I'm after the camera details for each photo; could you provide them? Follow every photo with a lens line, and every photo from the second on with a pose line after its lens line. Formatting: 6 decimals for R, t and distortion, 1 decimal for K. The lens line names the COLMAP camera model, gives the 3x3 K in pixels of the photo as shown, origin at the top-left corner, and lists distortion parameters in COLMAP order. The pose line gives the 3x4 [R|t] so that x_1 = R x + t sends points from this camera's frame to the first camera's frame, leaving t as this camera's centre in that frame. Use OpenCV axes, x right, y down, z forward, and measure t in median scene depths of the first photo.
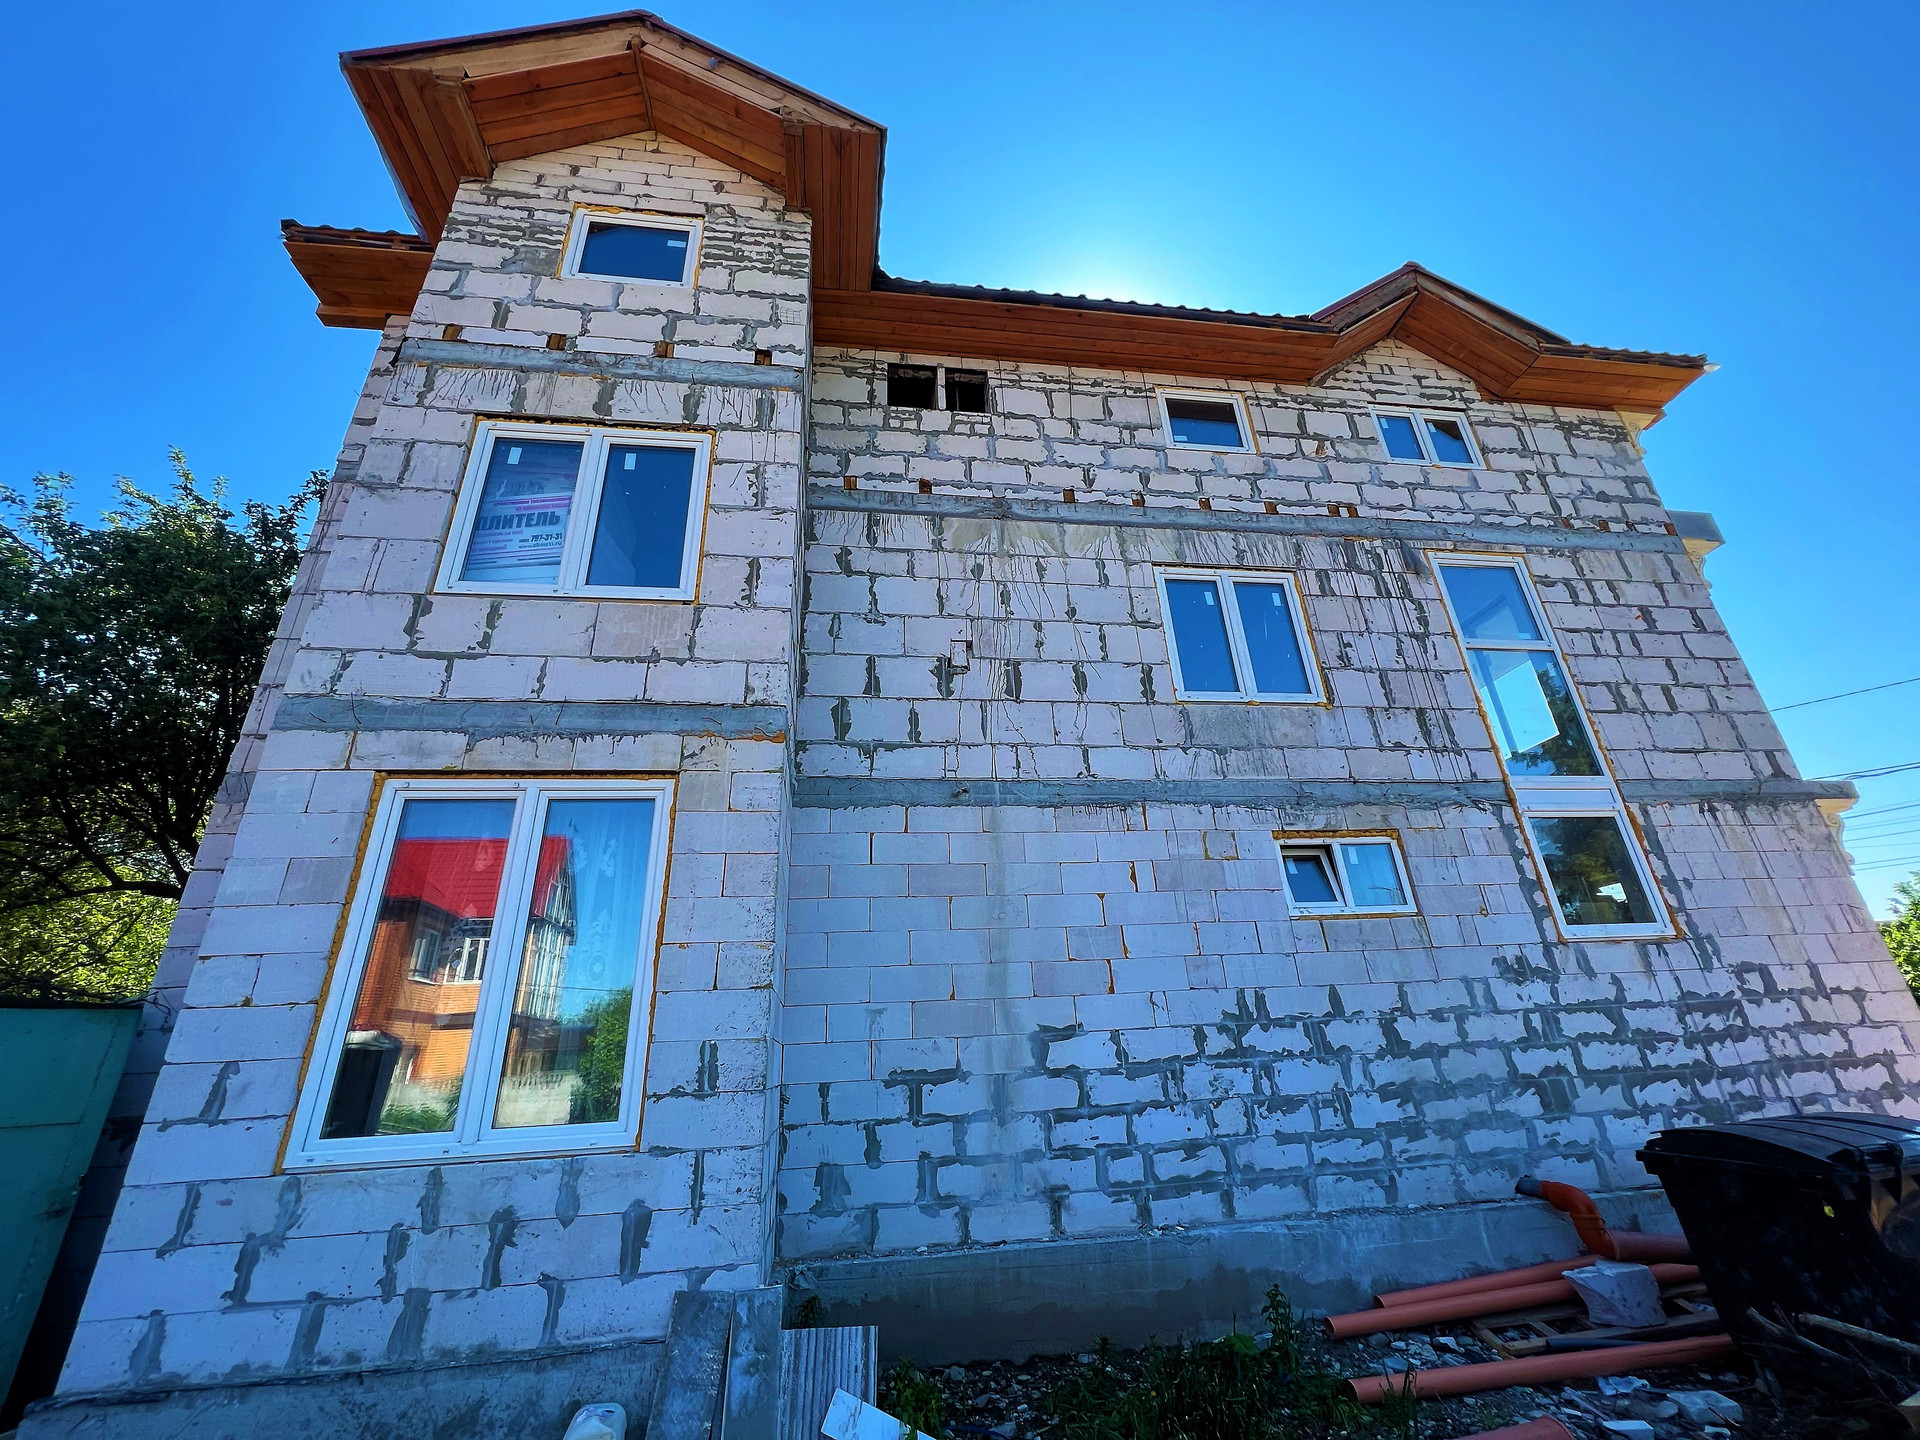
lens RADIAL K [[770.3, 0, 966.2], [0, 770.3, 718.7], [0, 0, 1]] dist [-0.001070, 0.000465]
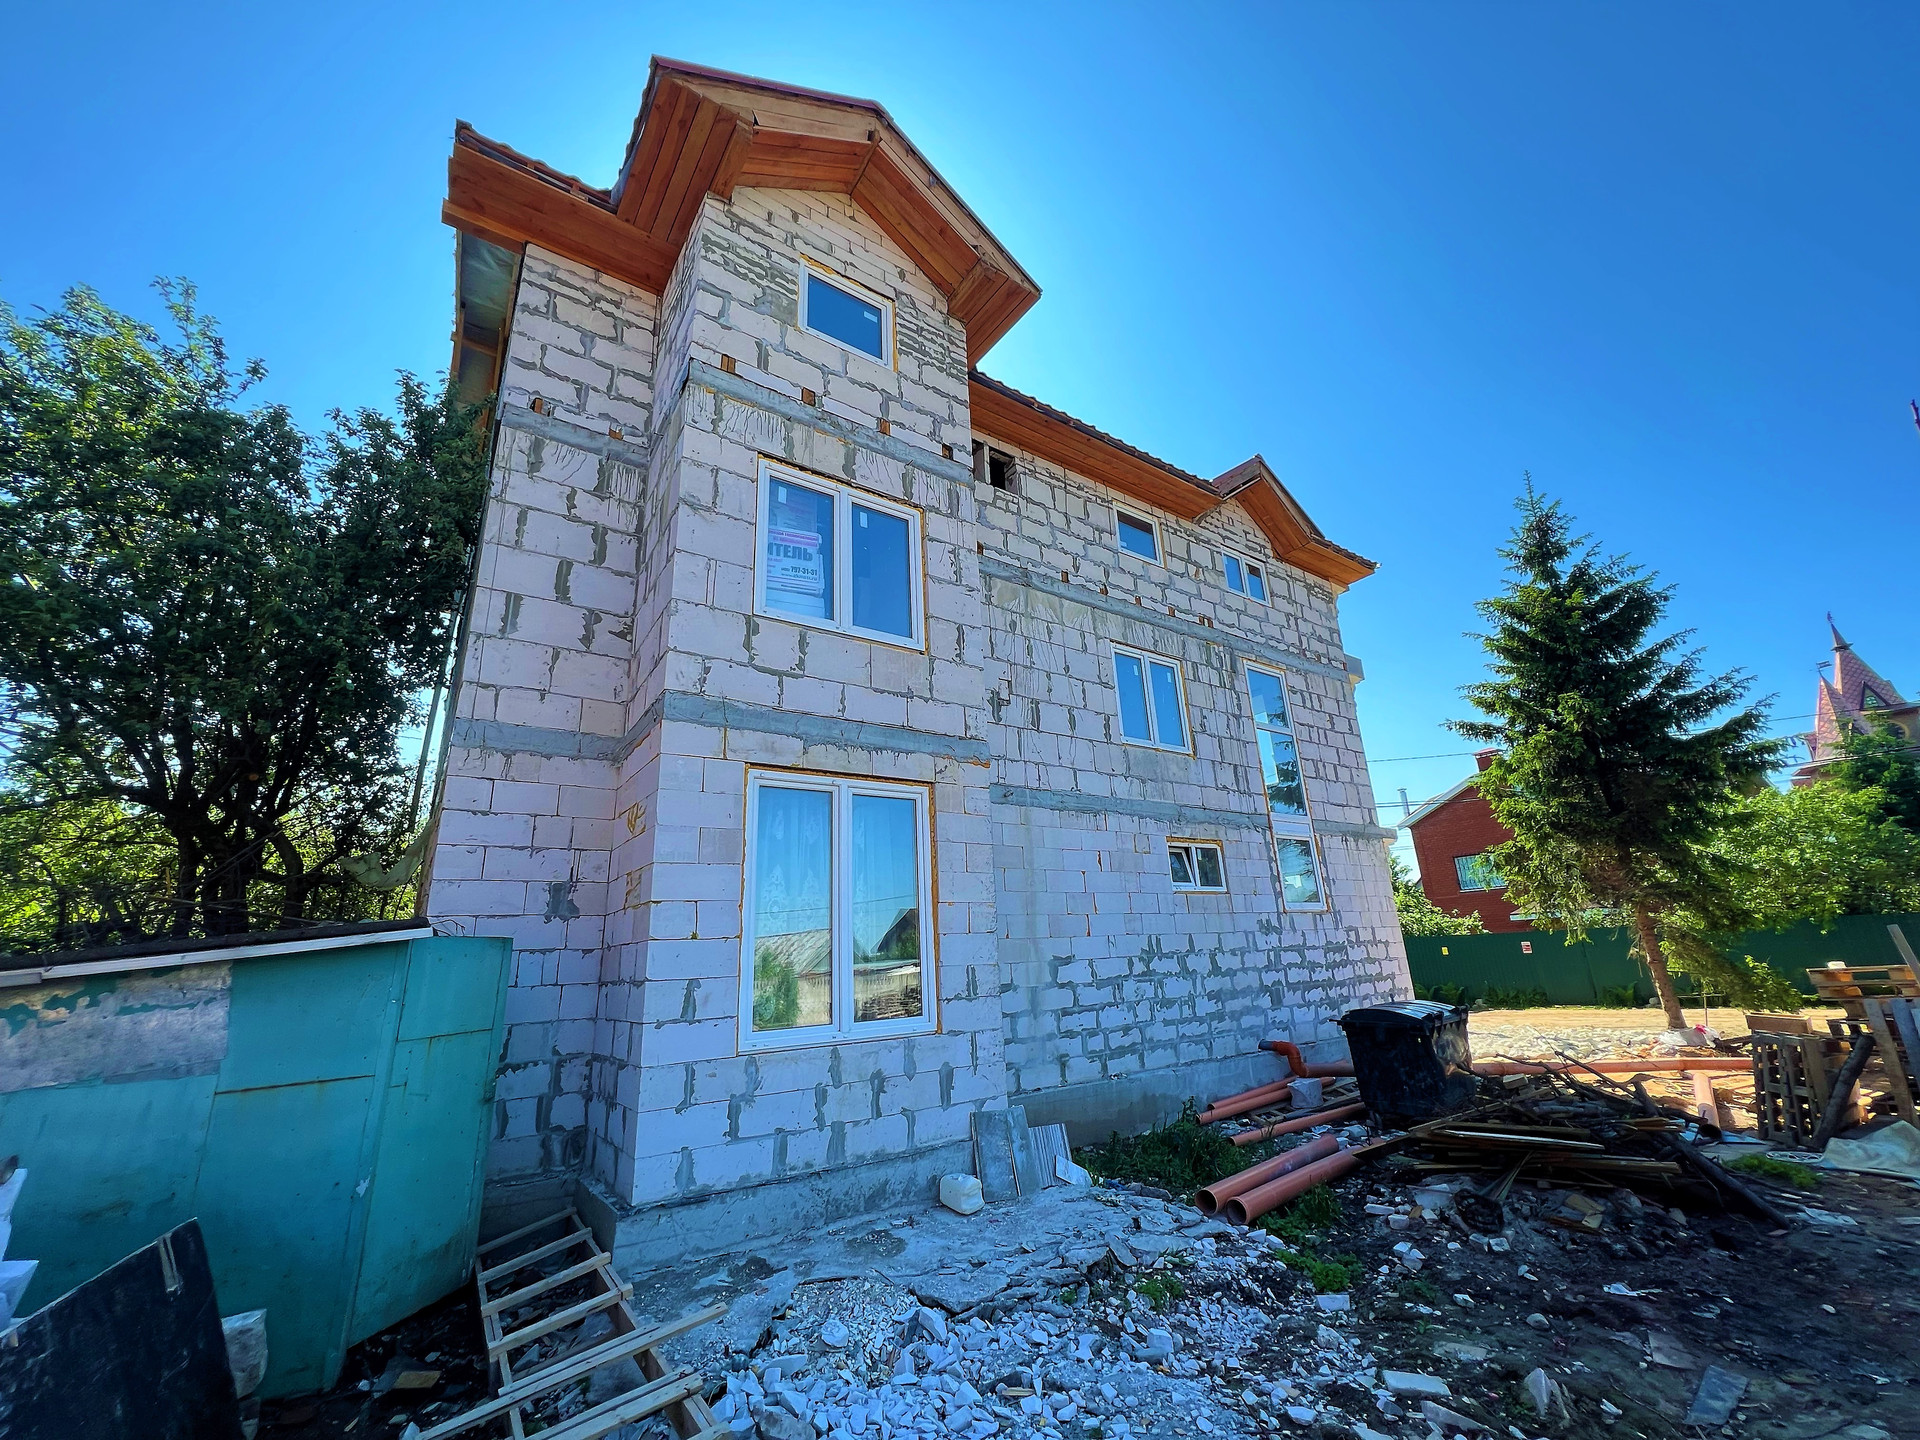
lens RADIAL K [[770.3, 0, 965.3], [0, 770.3, 718.8], [0, 0, 1]] dist [-0.001070, 0.000465]
pose [[0.889922, 0.143035, 0.433104, -0.700379], [-0.180409, 0.982505, 0.046218, -0.090831], [-0.418916, -0.119267, 0.900158, -0.216612]]
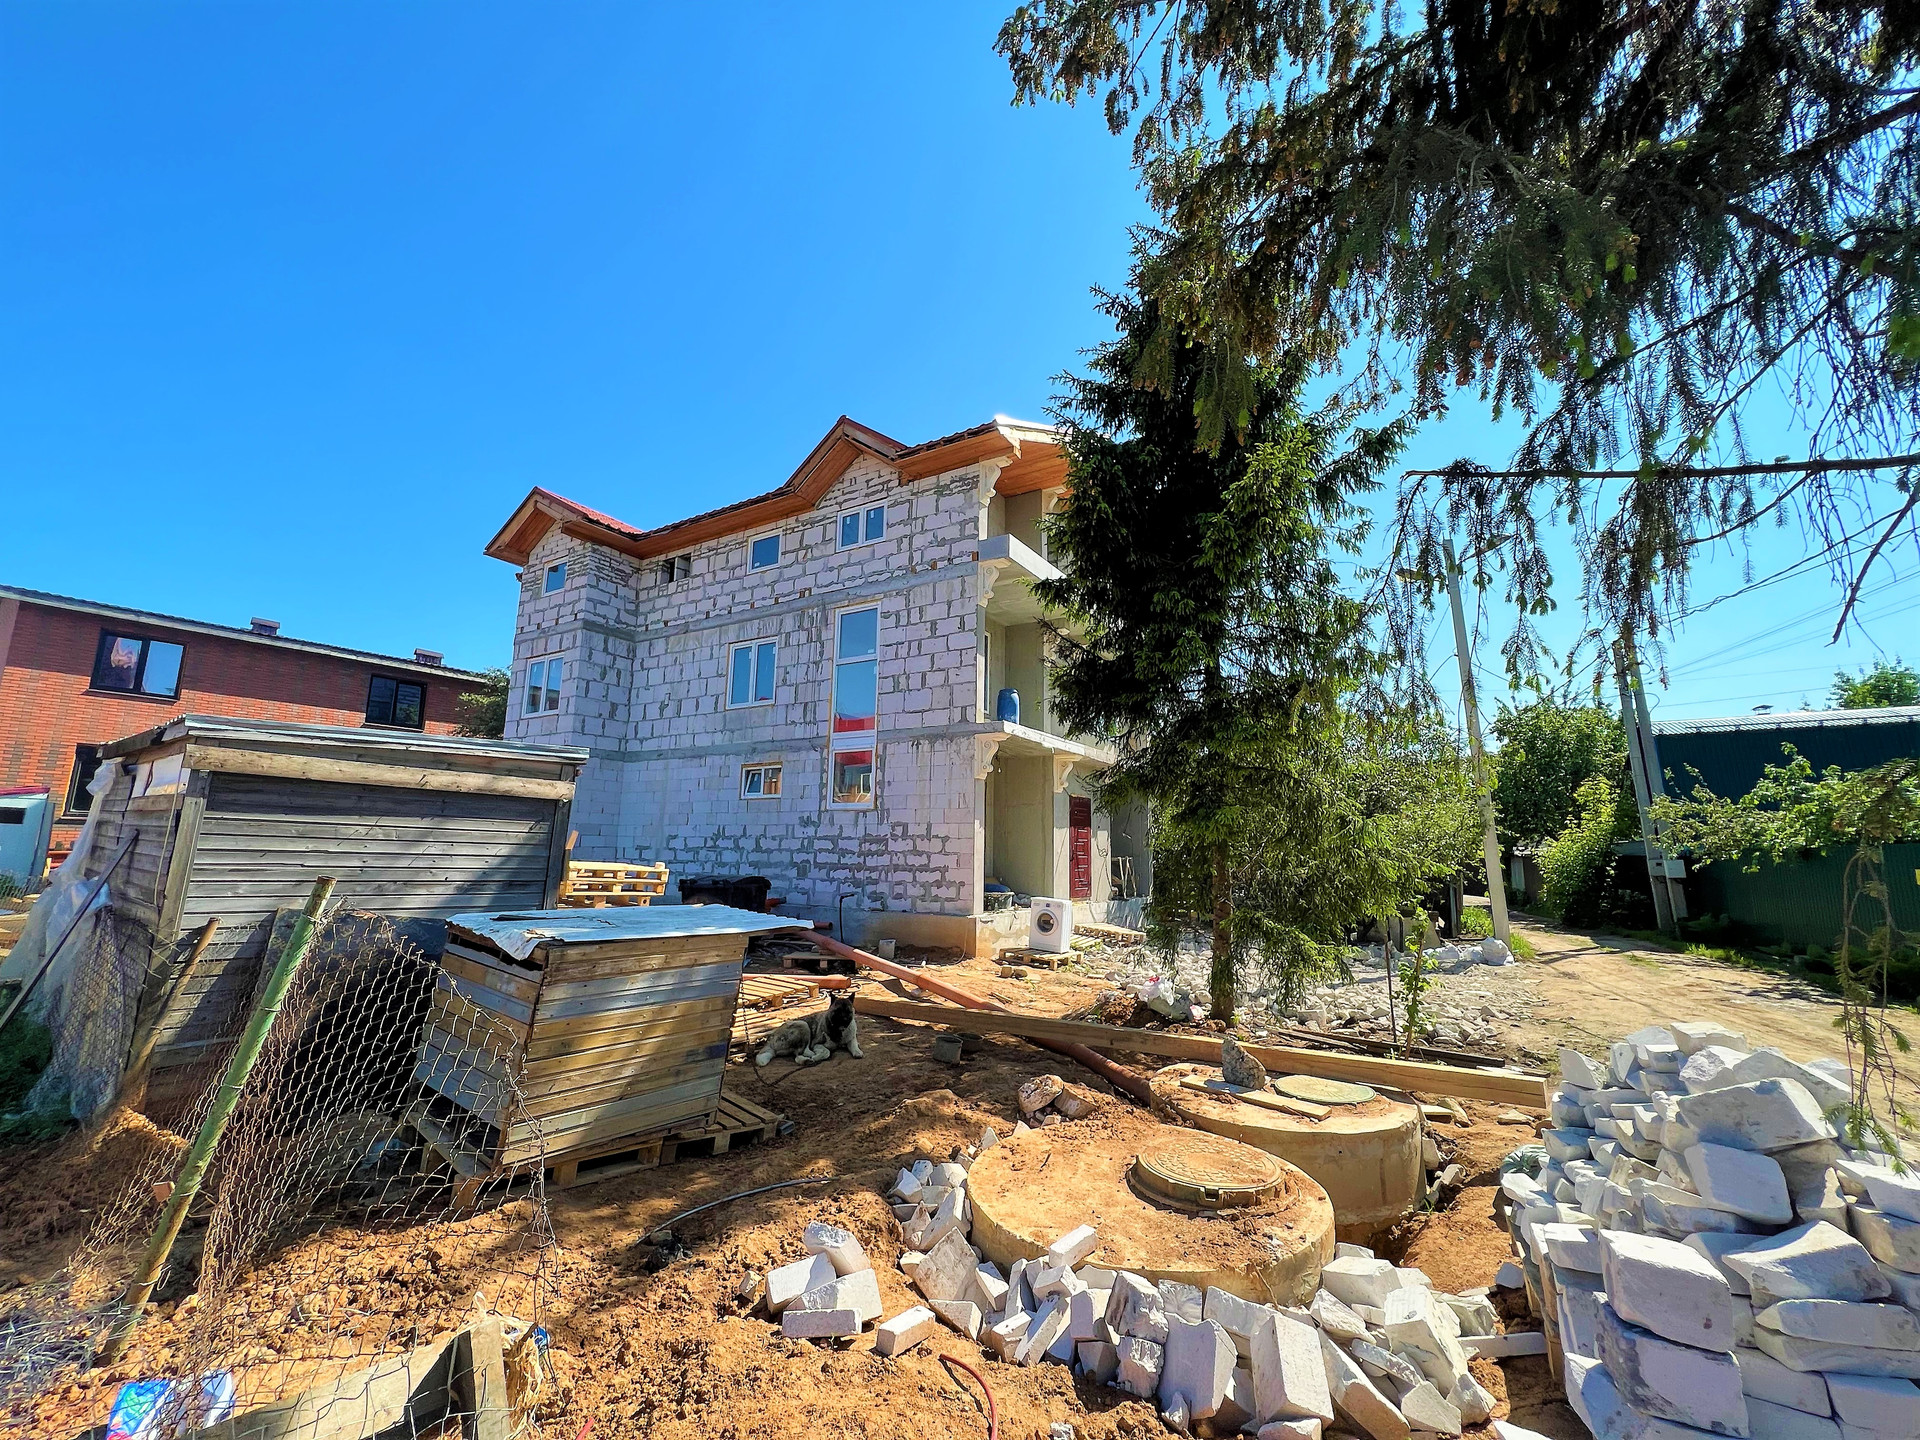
lens RADIAL K [[770.3, 0, 964.8], [0, 770.3, 714.4], [0, 0, 1]] dist [-0.001070, 0.000465]
pose [[0.766037, -0.052270, -0.640667, 2.610908], [0.212156, 0.961396, 0.175234, -0.298213], [0.606776, -0.270157, 0.747555, -0.375481]]
